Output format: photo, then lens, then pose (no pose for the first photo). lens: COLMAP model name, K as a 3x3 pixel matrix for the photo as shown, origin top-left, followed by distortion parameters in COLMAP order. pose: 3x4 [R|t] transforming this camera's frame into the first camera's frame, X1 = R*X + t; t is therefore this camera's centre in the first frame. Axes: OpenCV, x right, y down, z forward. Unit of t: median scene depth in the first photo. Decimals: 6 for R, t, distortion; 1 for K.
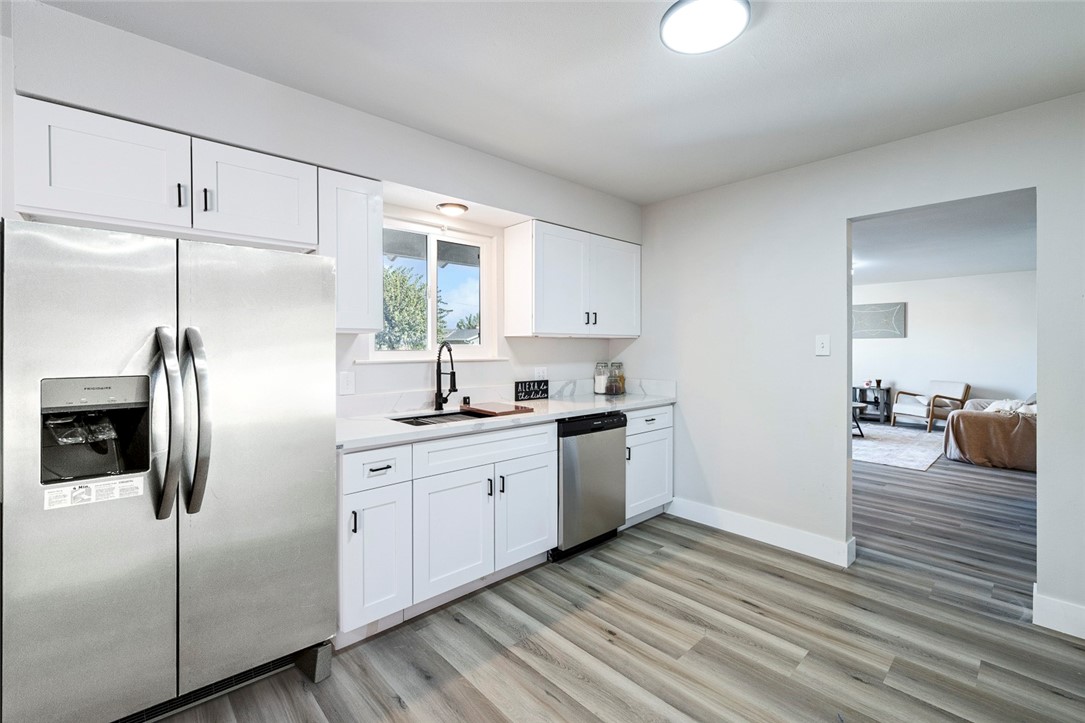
lens RADIAL K [[470.3, 0, 556.0], [0, 470.3, 355.0], [0, 0, 1]] dist [-0.000885, -0.000317]
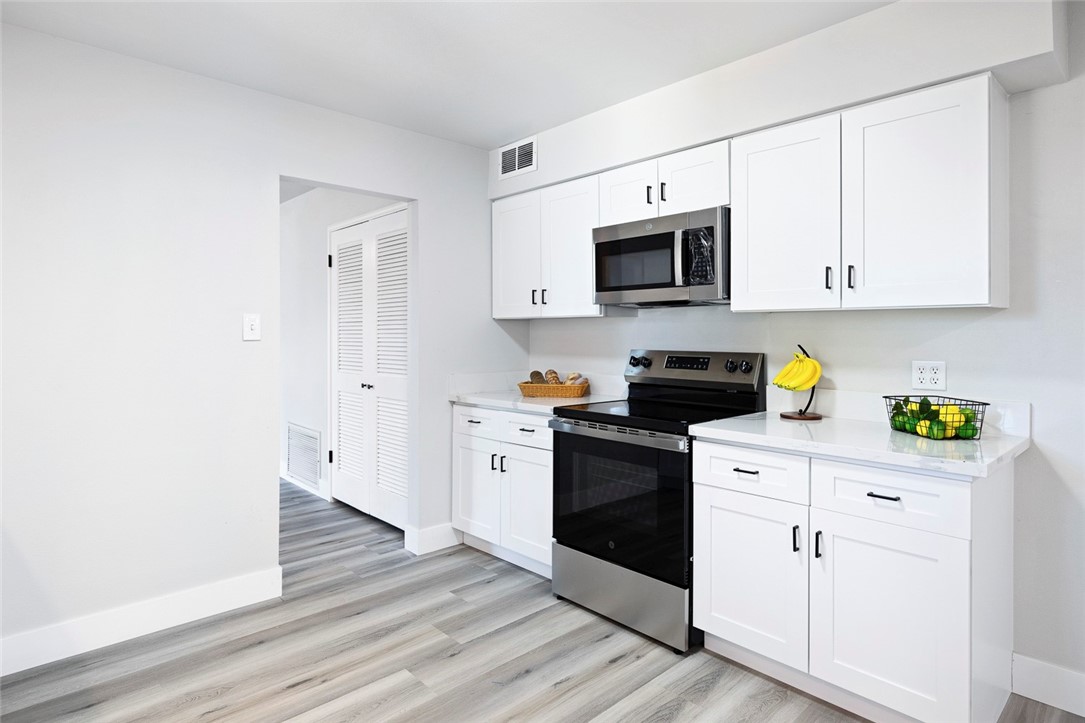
lens RADIAL K [[581.4, 0, 543.3], [0, 581.4, 333.8], [0, 0, 1]] dist [0.001940, 0.000399]
pose [[0.000418, 0.003042, 0.999995, -0.506948], [0.011014, 0.999935, -0.003046, -0.010889], [-0.999939, 0.011015, 0.000385, 0.623005]]
